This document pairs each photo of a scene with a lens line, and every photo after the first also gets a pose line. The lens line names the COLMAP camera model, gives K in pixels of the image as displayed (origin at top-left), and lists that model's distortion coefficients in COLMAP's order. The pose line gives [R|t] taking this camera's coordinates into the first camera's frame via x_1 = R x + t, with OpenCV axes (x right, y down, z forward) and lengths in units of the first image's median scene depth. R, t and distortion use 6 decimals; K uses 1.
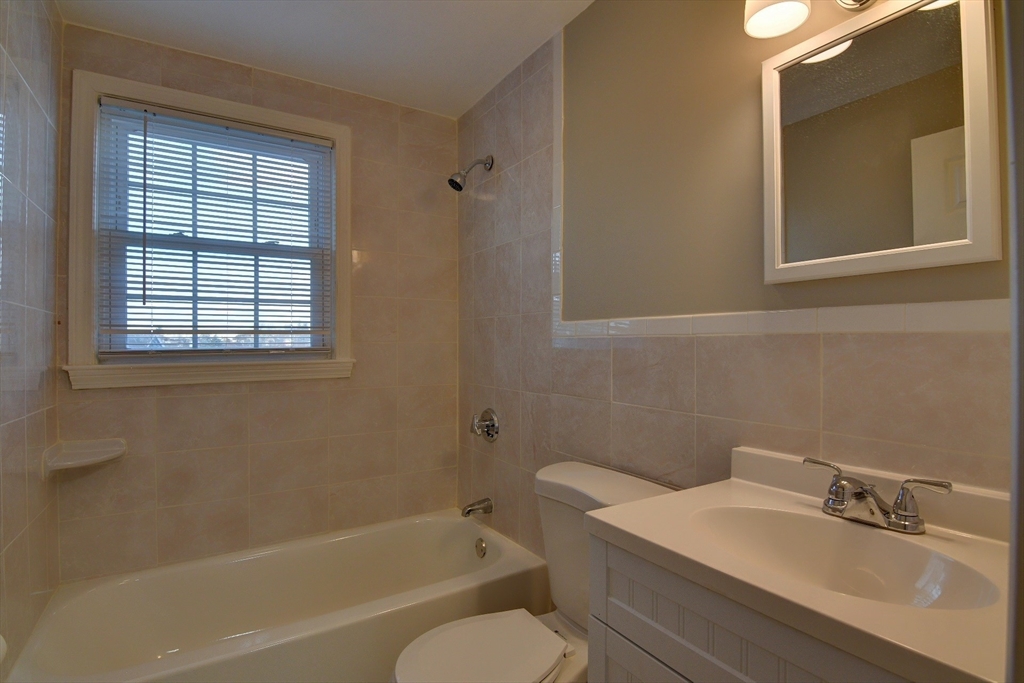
lens RADIAL K [[497.4, 0, 509.8], [0, 497.4, 341.1], [0, 0, 1]] dist [-0.013673, -0.003947]
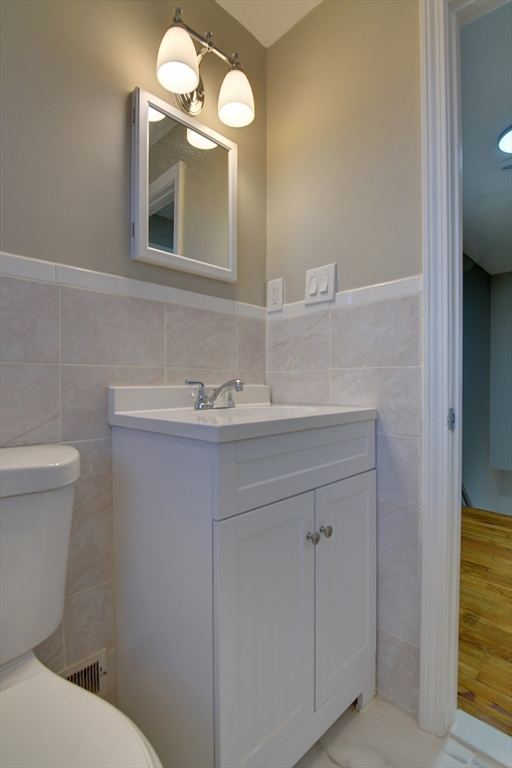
lens RADIAL K [[373.1, 0, 253.6], [0, 373.1, 386.7], [0, 0, 1]] dist [-0.013673, -0.003947]
pose [[-0.210302, -0.000646, 0.977636, -0.296932], [0.001198, 0.999999, 0.000918, 0.131972], [-0.977636, 0.001364, -0.210301, 0.533634]]
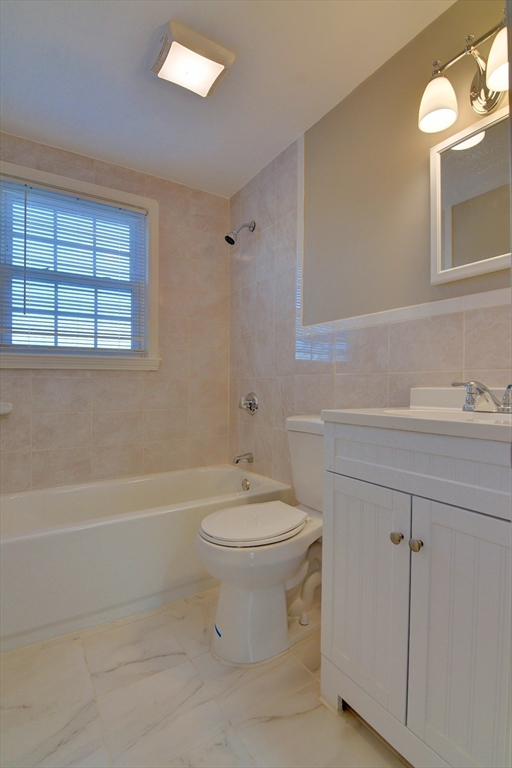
lens RADIAL K [[373.1, 0, 258.6], [0, 373.1, 382.6], [0, 0, 1]] dist [-0.013673, -0.003947]
pose [[0.999949, 0.005438, 0.008460, -0.034844], [-0.005455, 0.999983, 0.001936, 0.122450], [-0.008450, -0.001982, 0.999962, -0.127056]]
